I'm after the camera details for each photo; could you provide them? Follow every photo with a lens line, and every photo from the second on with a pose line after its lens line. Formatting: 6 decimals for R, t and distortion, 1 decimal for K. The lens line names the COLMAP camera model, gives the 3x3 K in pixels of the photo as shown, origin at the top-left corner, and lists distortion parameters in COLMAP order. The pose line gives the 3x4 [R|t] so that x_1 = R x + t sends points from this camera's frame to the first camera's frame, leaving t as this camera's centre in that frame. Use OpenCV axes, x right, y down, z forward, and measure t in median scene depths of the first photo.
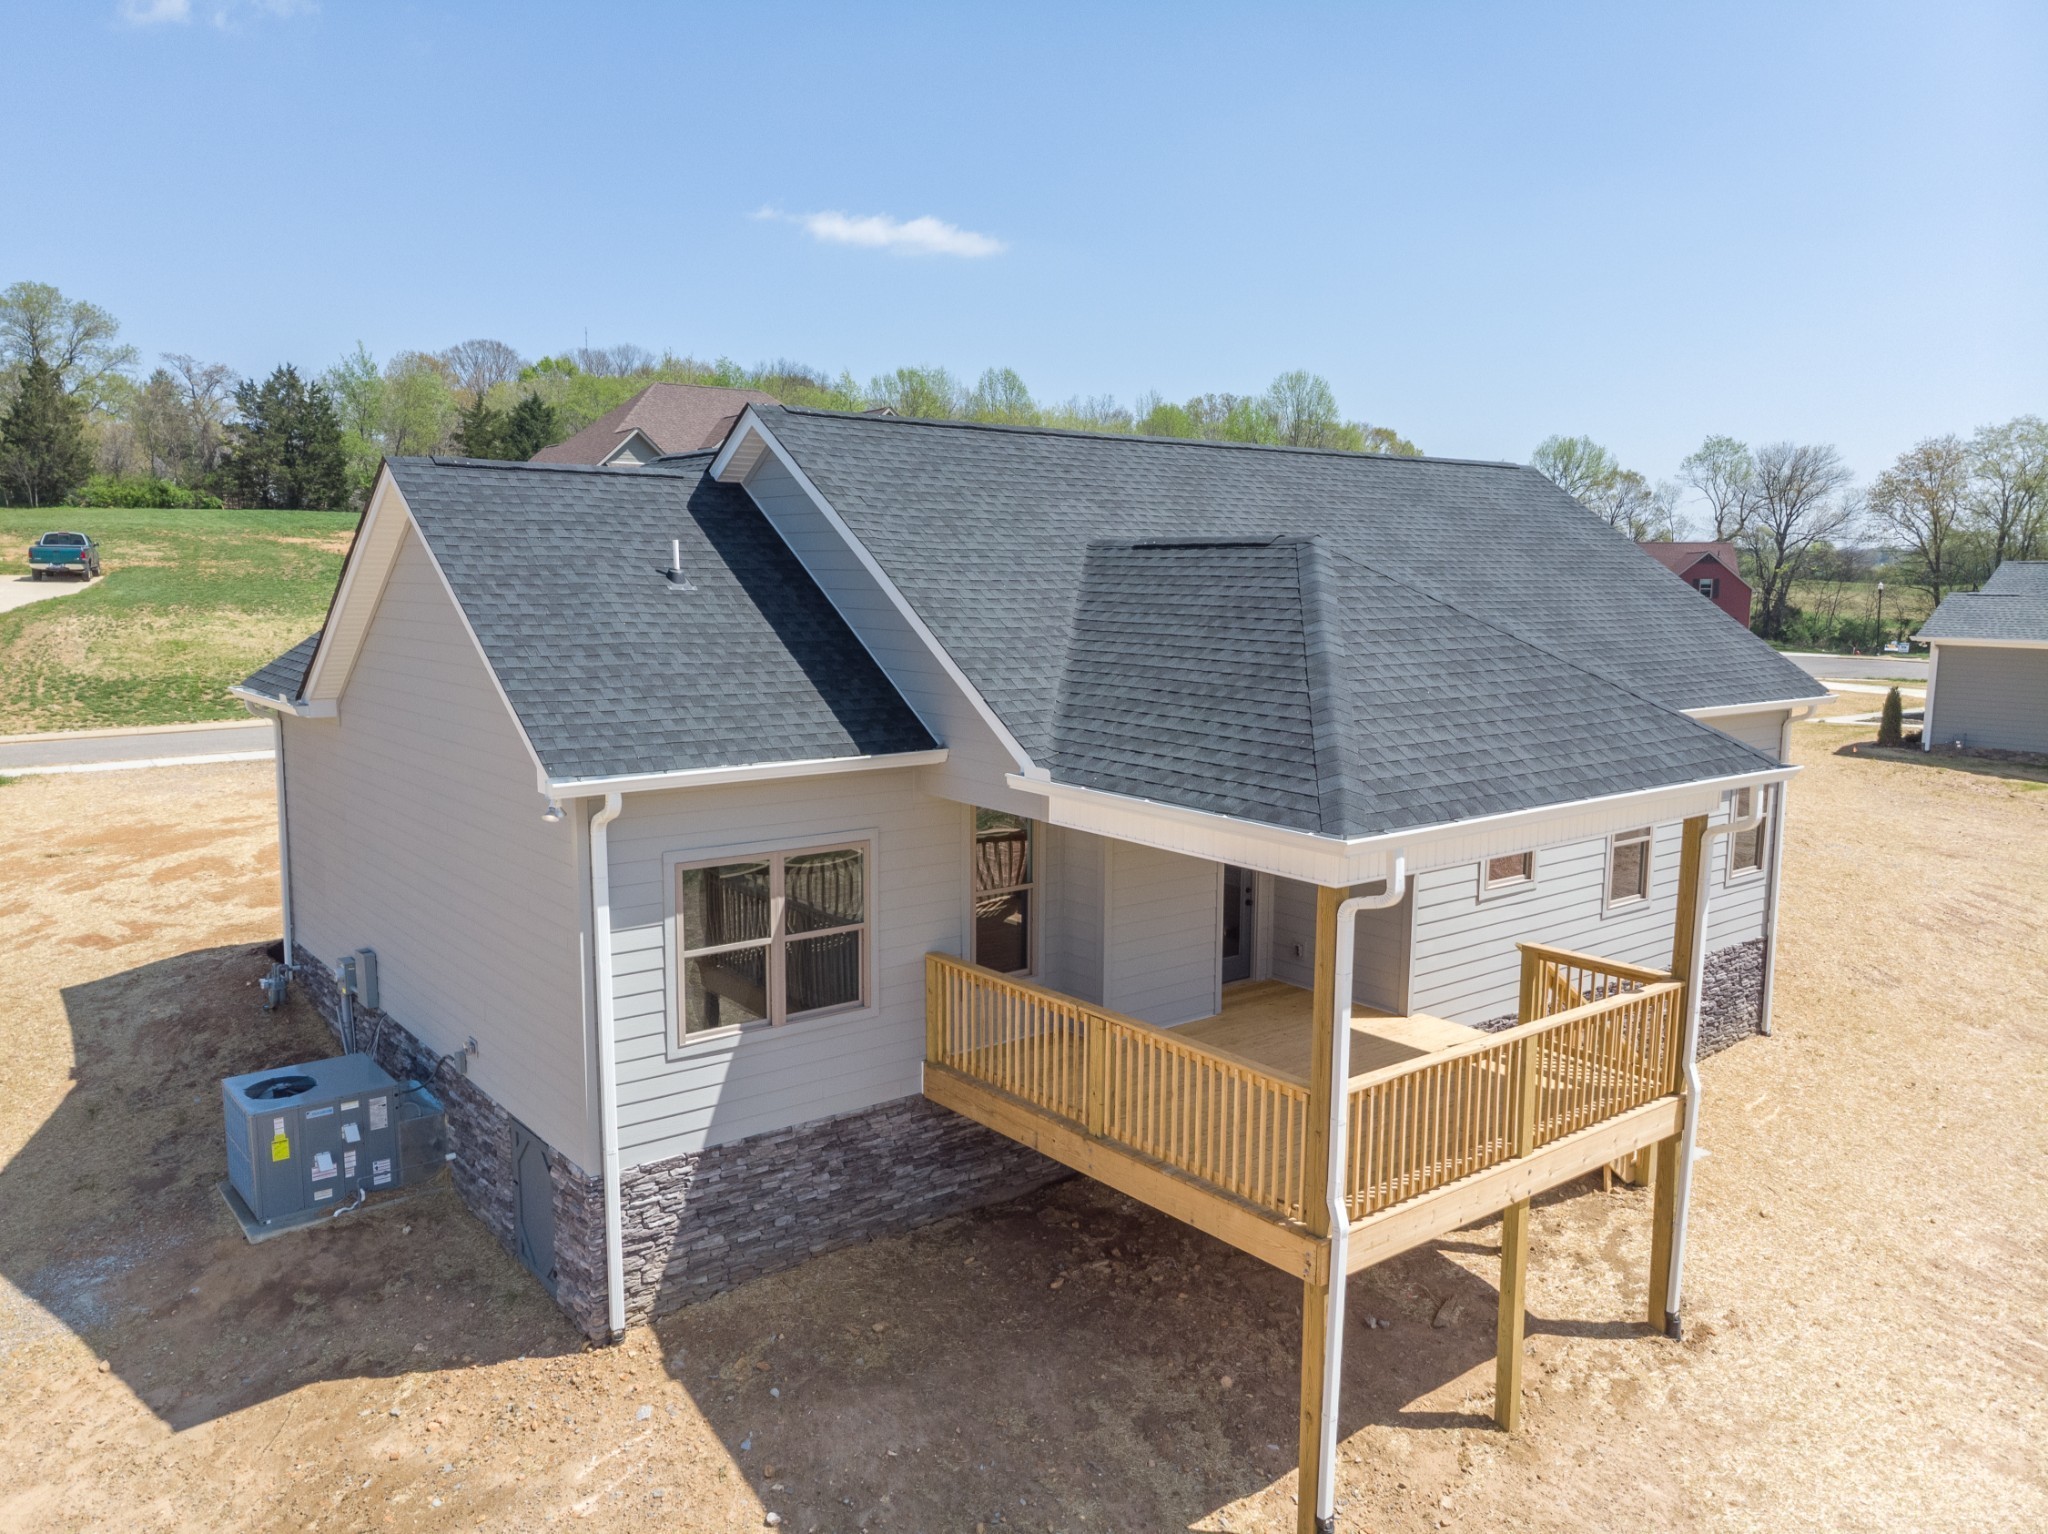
lens RADIAL K [[1508.3, 0, 1050.0], [0, 1508.3, 775.4], [0, 0, 1]] dist [0.016233, 0.004673]
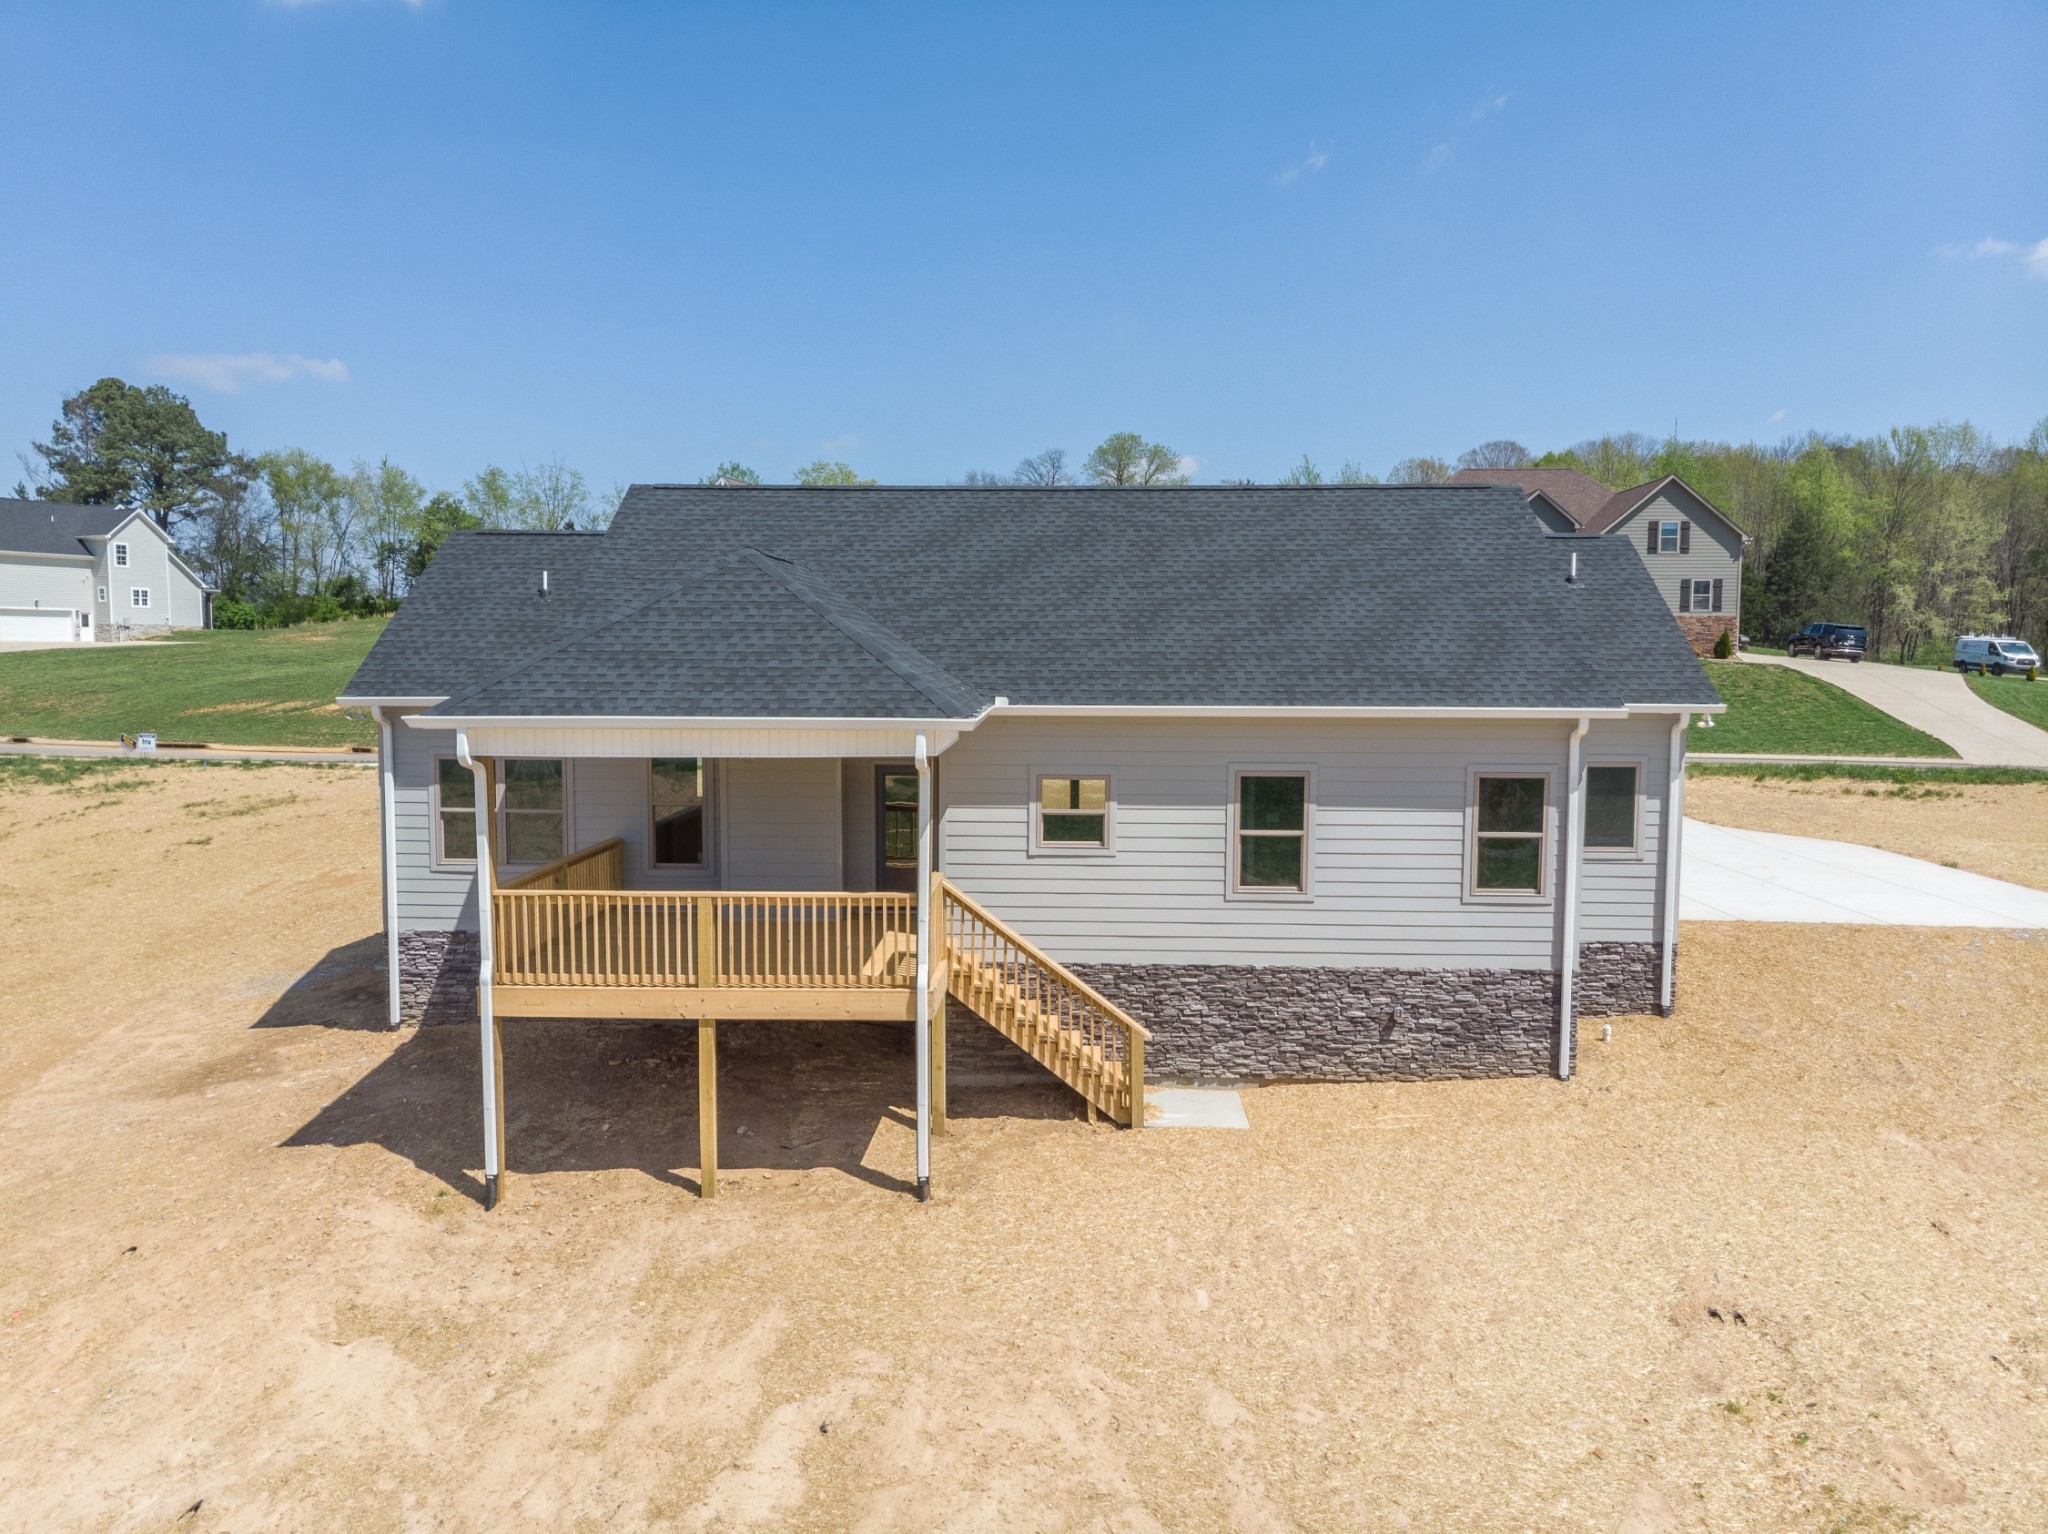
lens RADIAL K [[1508.3, 0, 1050.0], [0, 1508.3, 775.4], [0, 0, 1]] dist [0.016233, 0.004673]
pose [[0.761840, 0.048362, -0.645958, 1.334894], [-0.088058, 0.995684, -0.029310, 0.068800], [0.641753, 0.079211, 0.762810, 0.139234]]
